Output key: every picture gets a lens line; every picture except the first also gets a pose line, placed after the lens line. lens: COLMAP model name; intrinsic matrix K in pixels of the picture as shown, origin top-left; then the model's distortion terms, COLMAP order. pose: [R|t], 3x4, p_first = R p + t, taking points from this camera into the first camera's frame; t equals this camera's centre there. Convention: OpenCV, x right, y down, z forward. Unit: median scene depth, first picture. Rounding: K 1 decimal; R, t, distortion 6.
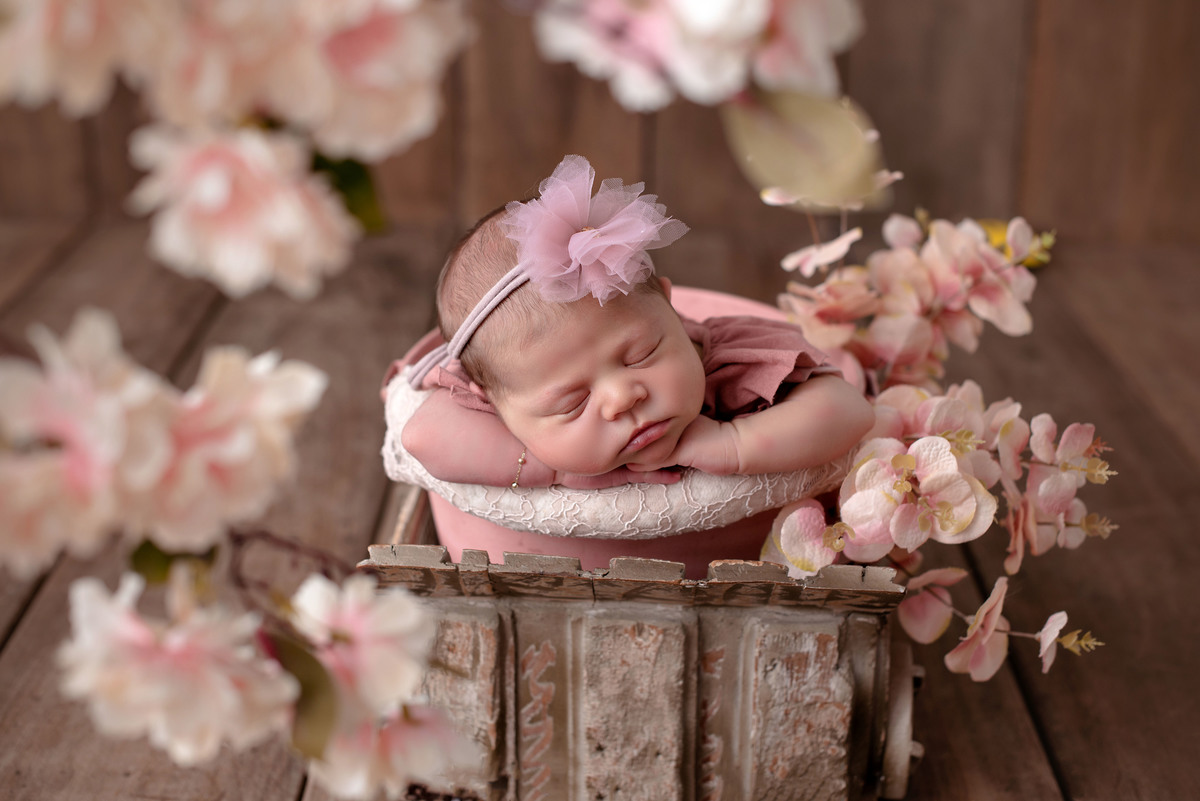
lens RADIAL K [[1827.6, 0, 599.0], [0, 1827.6, 404.4], [0, 0, 1]] dist [-0.298022, 0.833140]
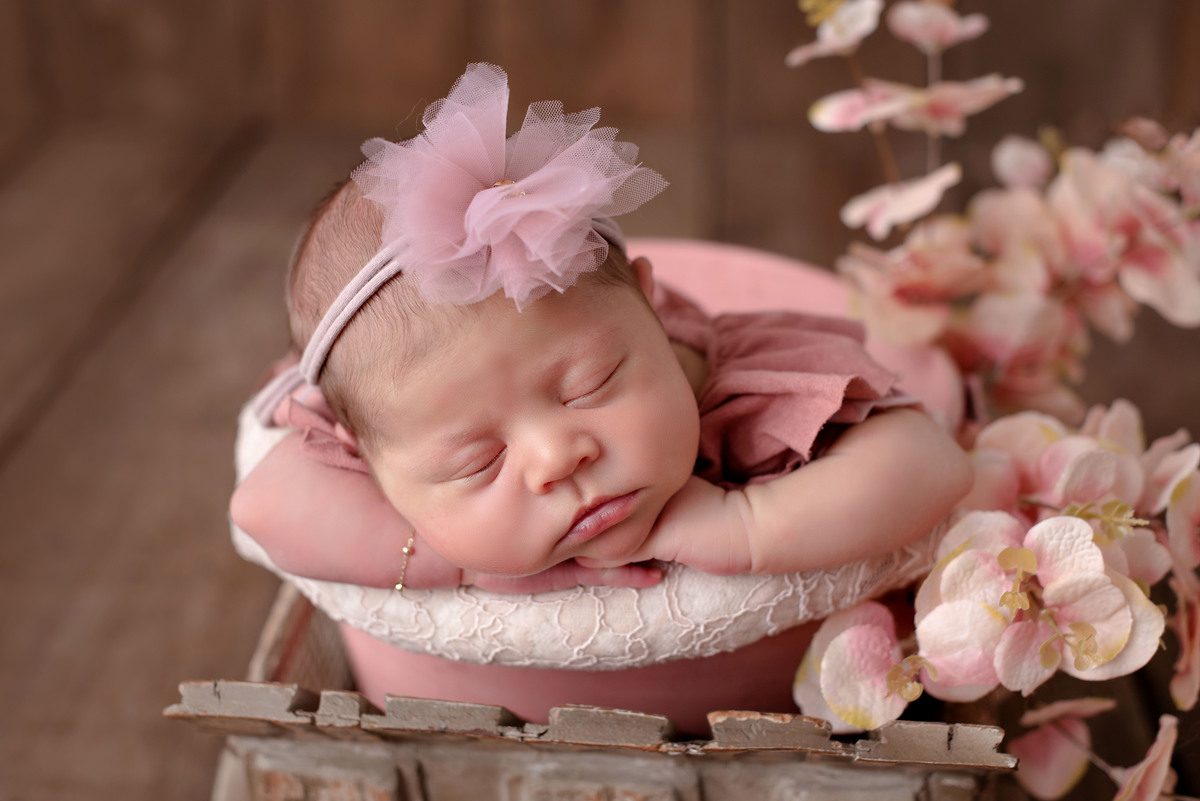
lens RADIAL K [[1911.9, 0, 600.5], [0, 1911.9, 500.4], [0, 0, 1]] dist [-0.447114, 1.287280]
pose [[0.998221, -0.002762, -0.059566, 0.062522], [0.008723, 0.994944, 0.100048, -0.051435], [0.058988, -0.100389, 0.993198, 0.349368]]
